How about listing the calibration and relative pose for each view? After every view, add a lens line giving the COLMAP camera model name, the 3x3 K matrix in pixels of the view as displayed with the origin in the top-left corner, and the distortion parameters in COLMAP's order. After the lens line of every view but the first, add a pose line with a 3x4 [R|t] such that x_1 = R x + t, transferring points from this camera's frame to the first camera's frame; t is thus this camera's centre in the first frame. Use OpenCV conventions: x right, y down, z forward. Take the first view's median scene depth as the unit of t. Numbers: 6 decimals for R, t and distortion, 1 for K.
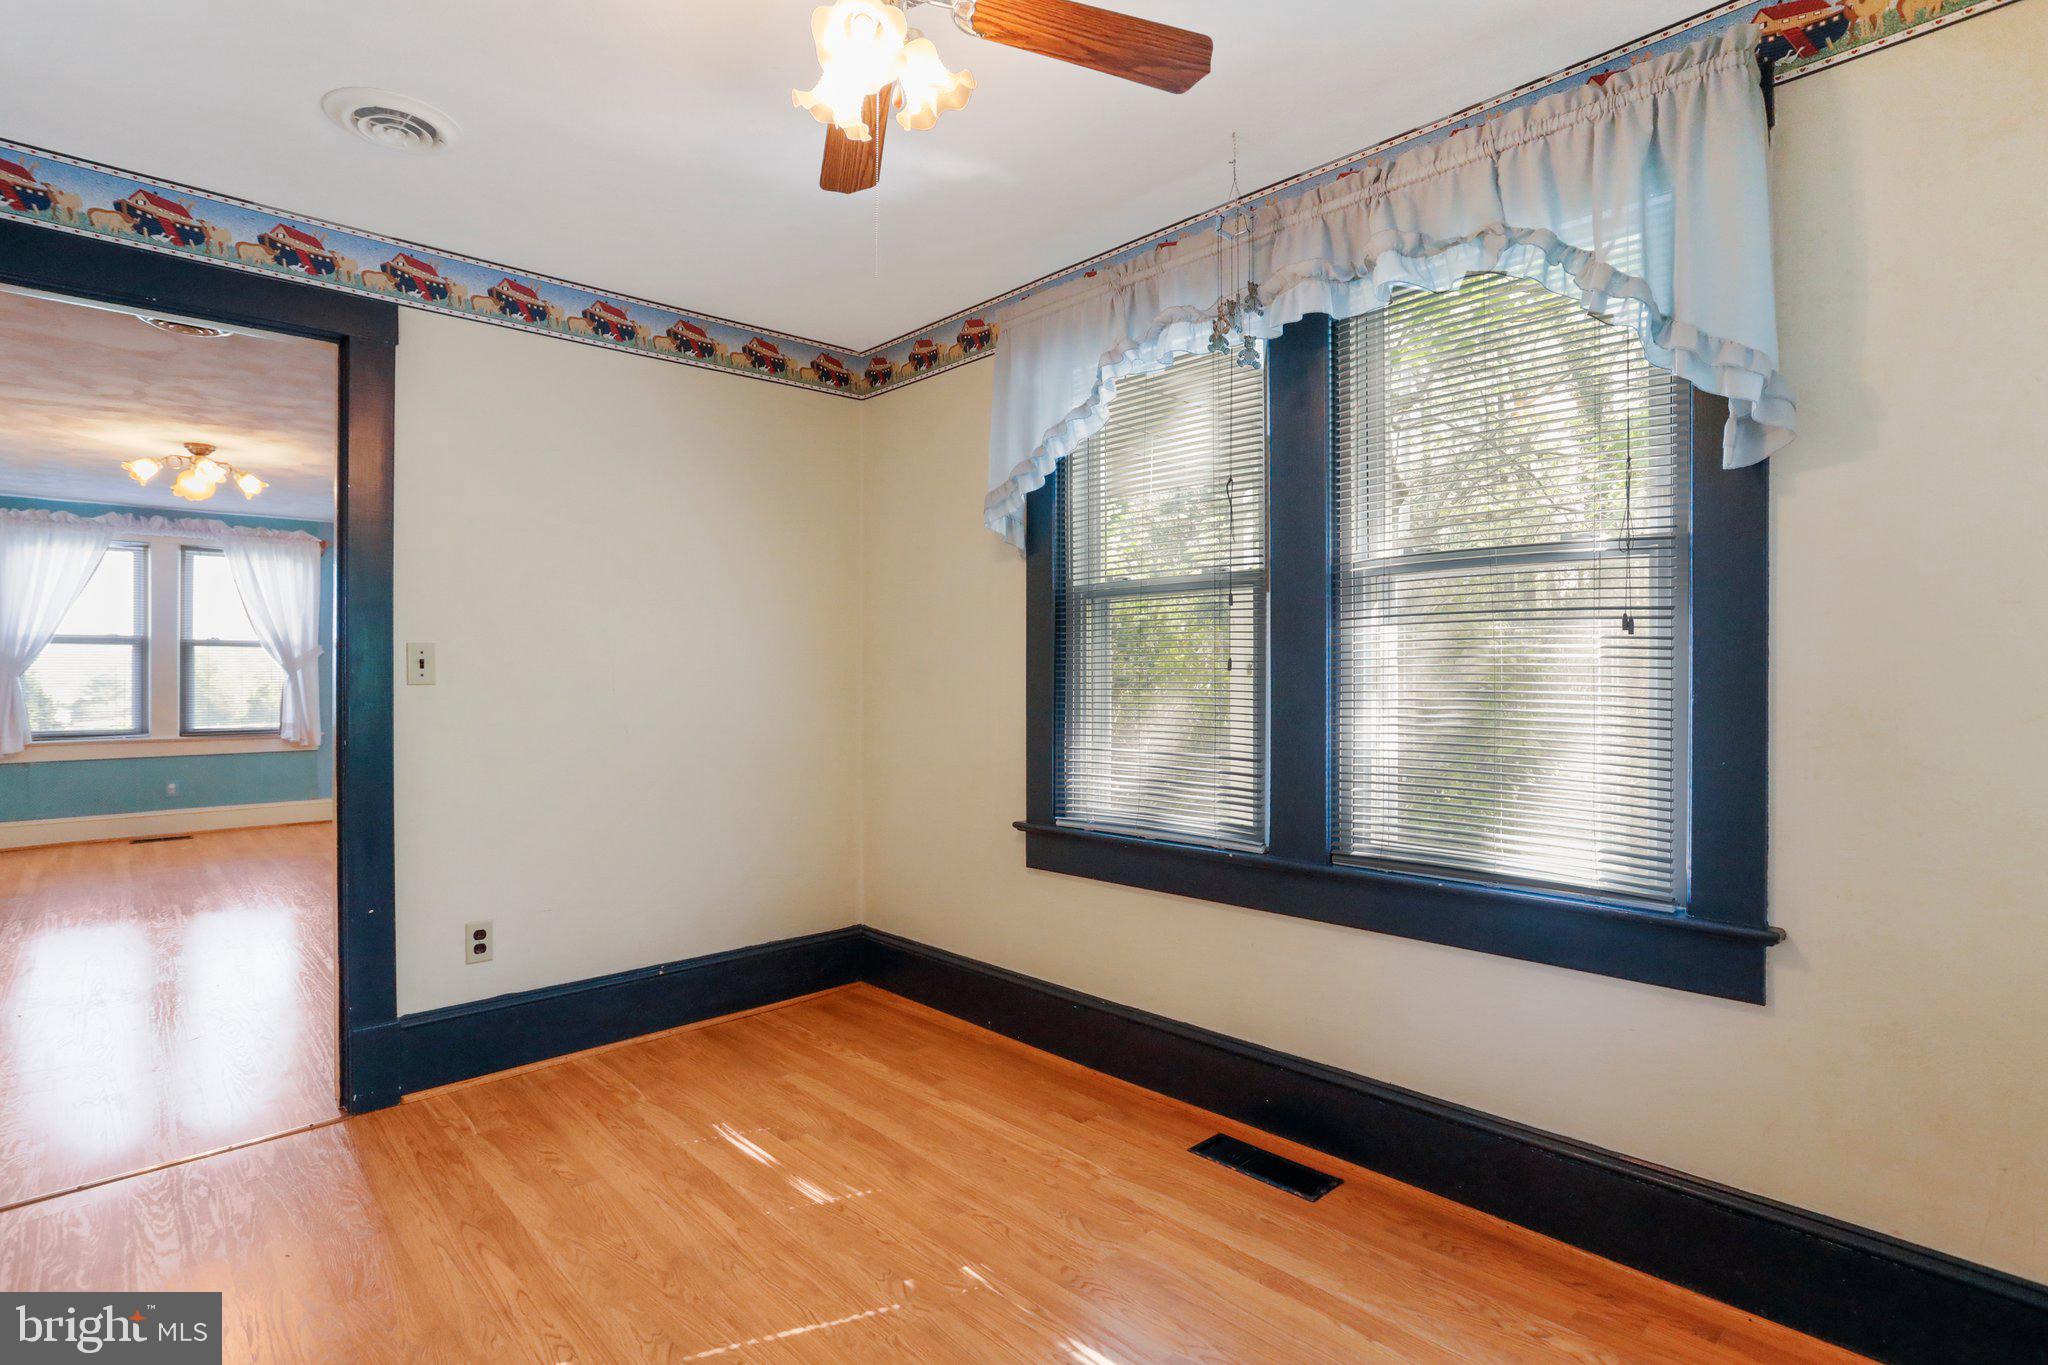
lens RADIAL K [[1001.1, 0, 1019.3], [0, 1001.1, 678.7], [0, 0, 1]] dist [-0.066718, 0.033134]
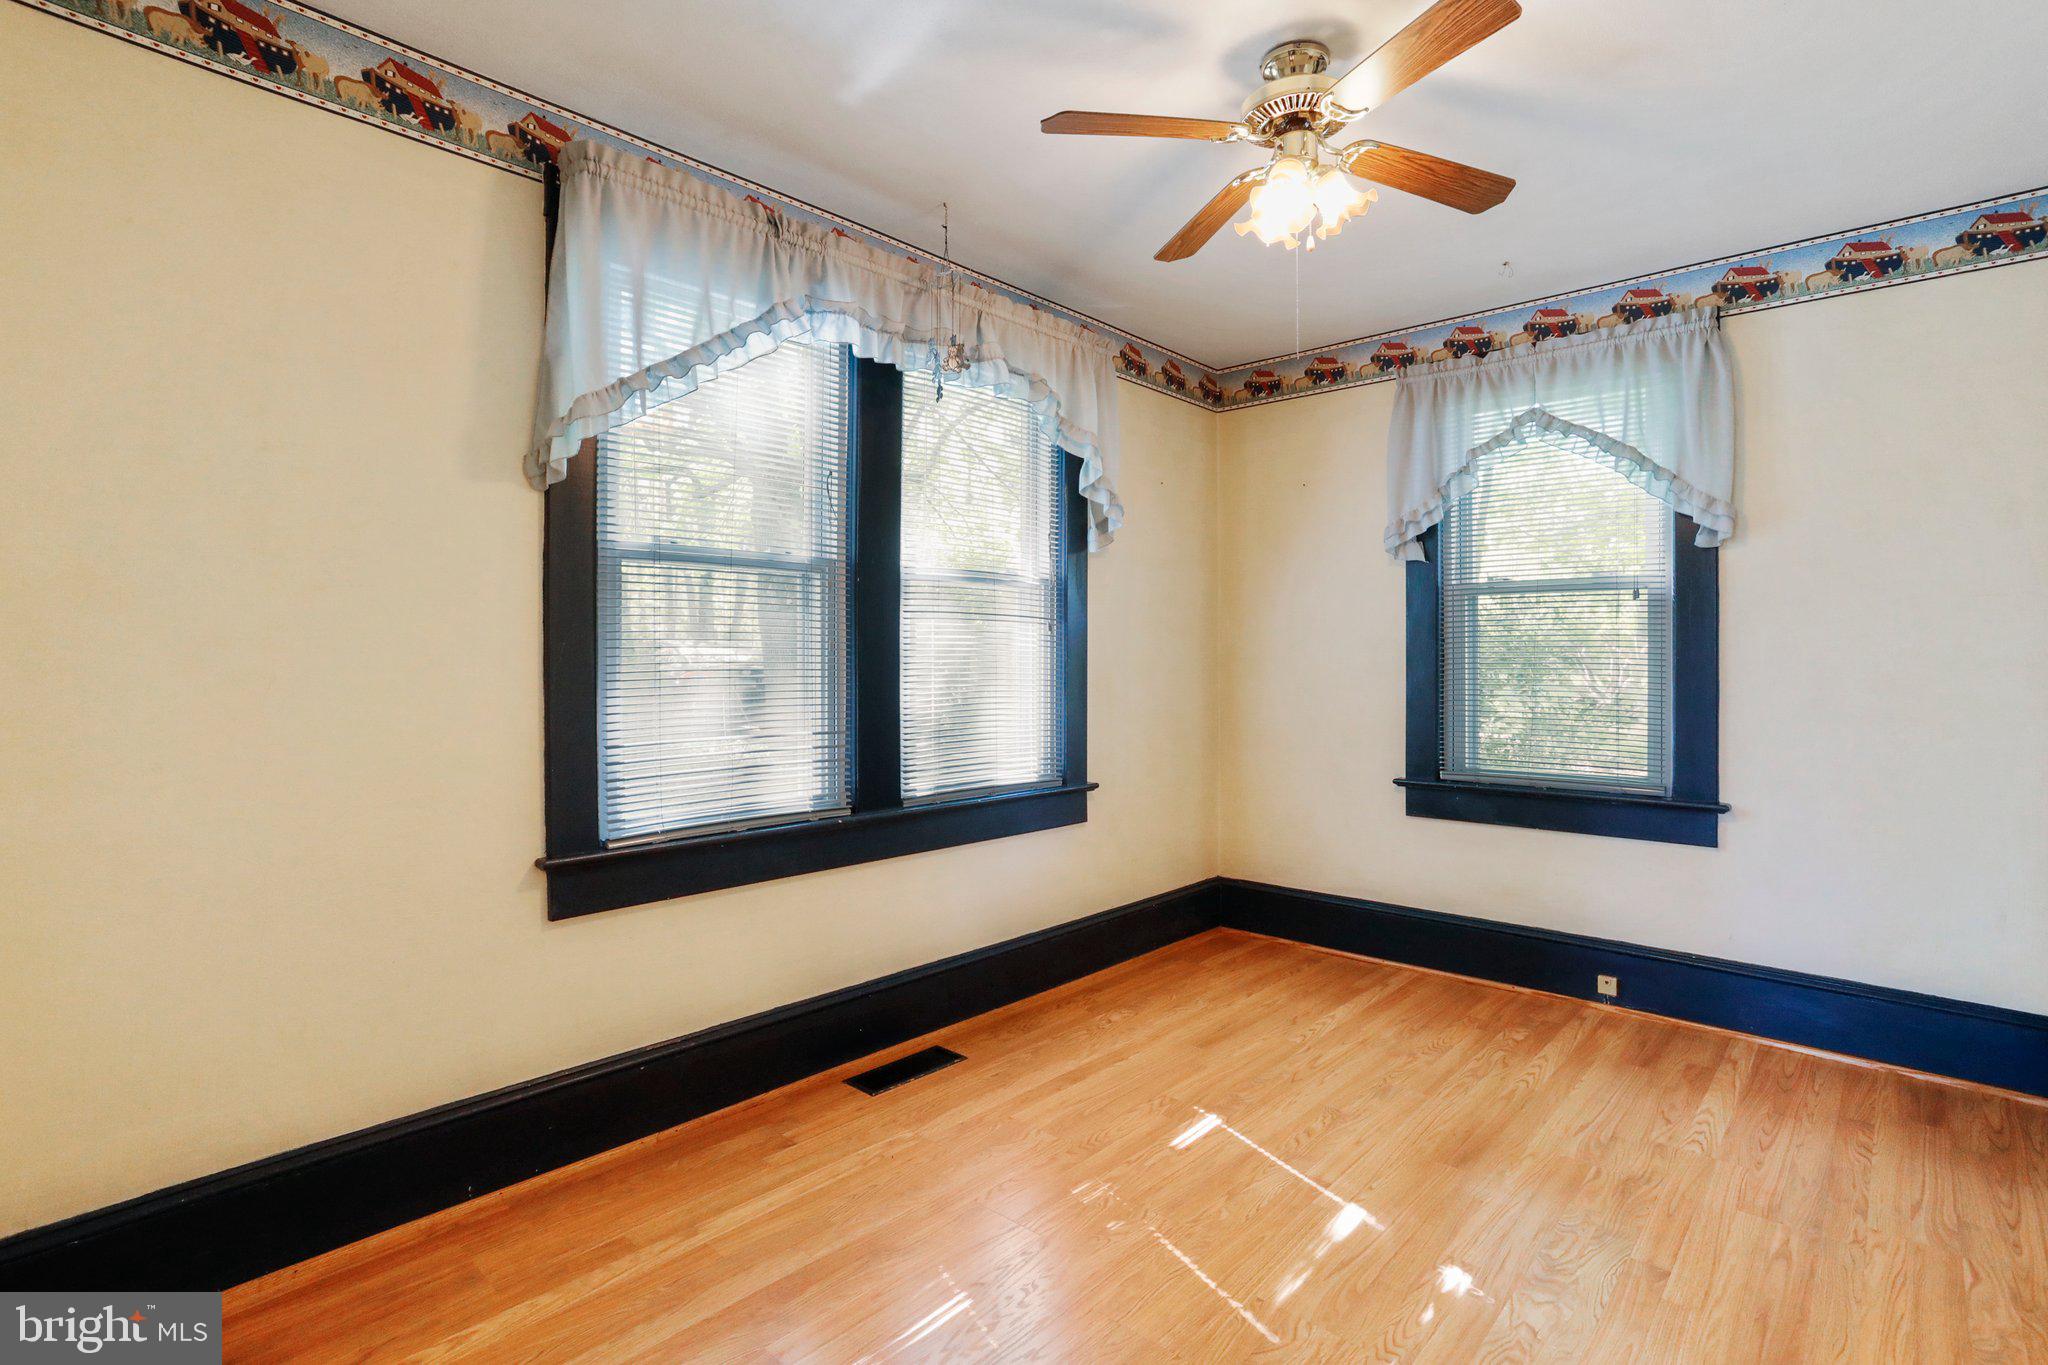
lens RADIAL K [[1001.1, 0, 1019.3], [0, 1001.1, 678.7], [0, 0, 1]] dist [-0.066718, 0.033134]
pose [[-0.078703, -0.014695, 0.996790, -0.901084], [-0.002687, 0.999891, 0.014529, 0.008070], [-0.996894, -0.001535, -0.078734, 0.919484]]
